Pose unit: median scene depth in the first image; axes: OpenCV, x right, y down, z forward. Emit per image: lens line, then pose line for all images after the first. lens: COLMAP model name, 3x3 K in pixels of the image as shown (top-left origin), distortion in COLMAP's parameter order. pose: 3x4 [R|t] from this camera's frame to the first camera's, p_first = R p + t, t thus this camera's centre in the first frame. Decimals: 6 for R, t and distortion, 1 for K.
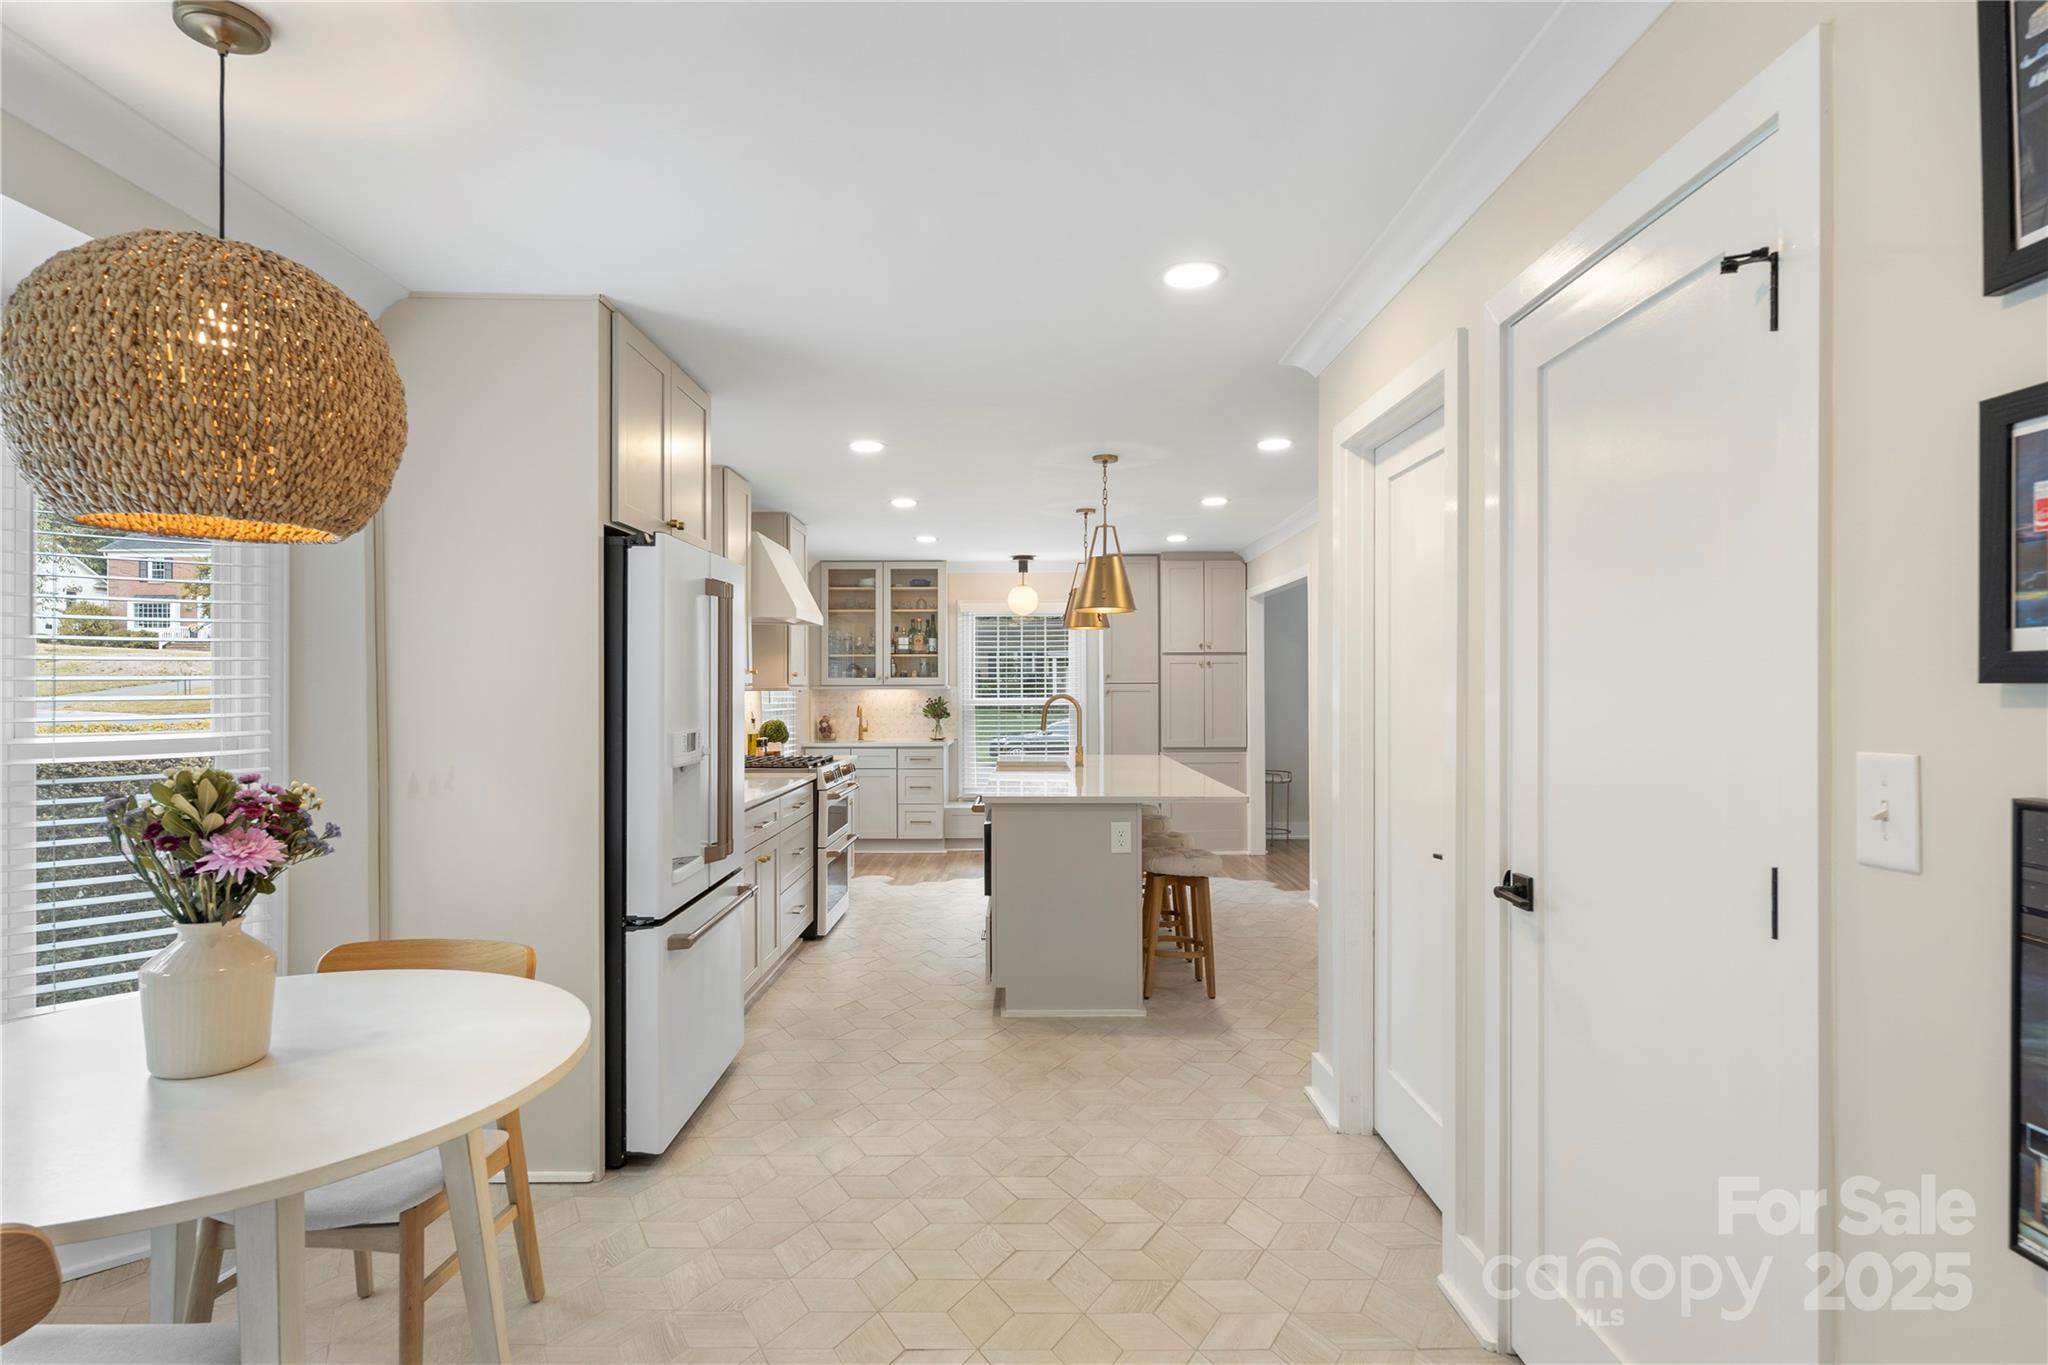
lens RADIAL K [[1064.6, 0, 1025.0], [0, 1064.6, 683.5], [0, 0, 1]] dist [-0.000107, 0.000020]
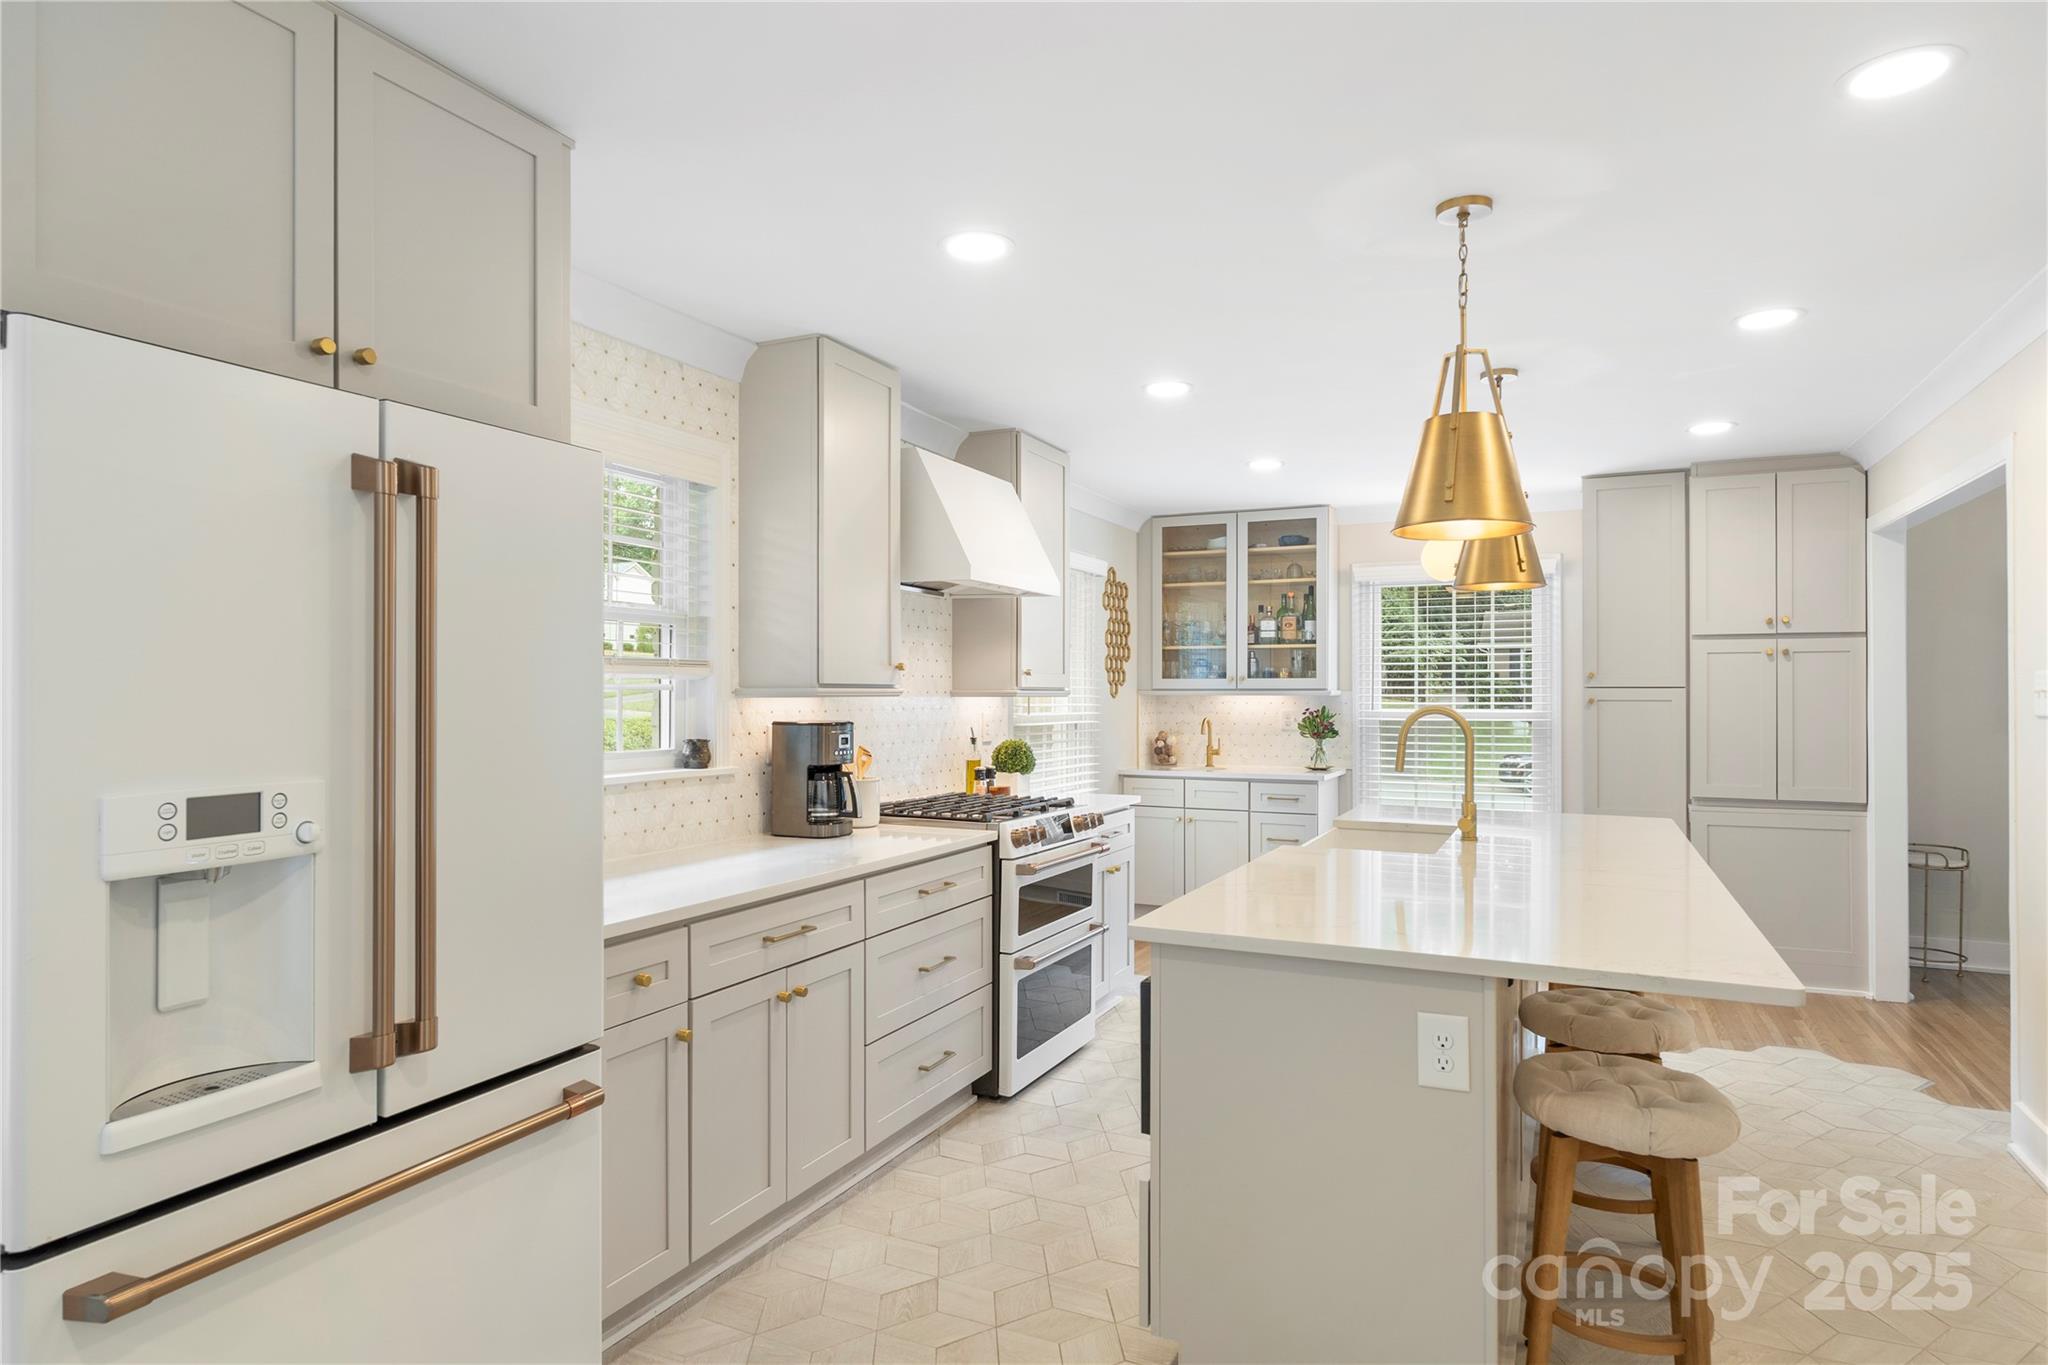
lens RADIAL K [[1163.0, 0, 1027.8], [0, 1163.0, 688.0], [0, 0, 1]] dist [0.001761, 0.001860]
pose [[0.905187, 0.002003, -0.425009, 0.067309], [-0.002093, 0.999998, 0.000256, 0.000866], [0.425009, 0.000658, 0.905189, 0.253206]]
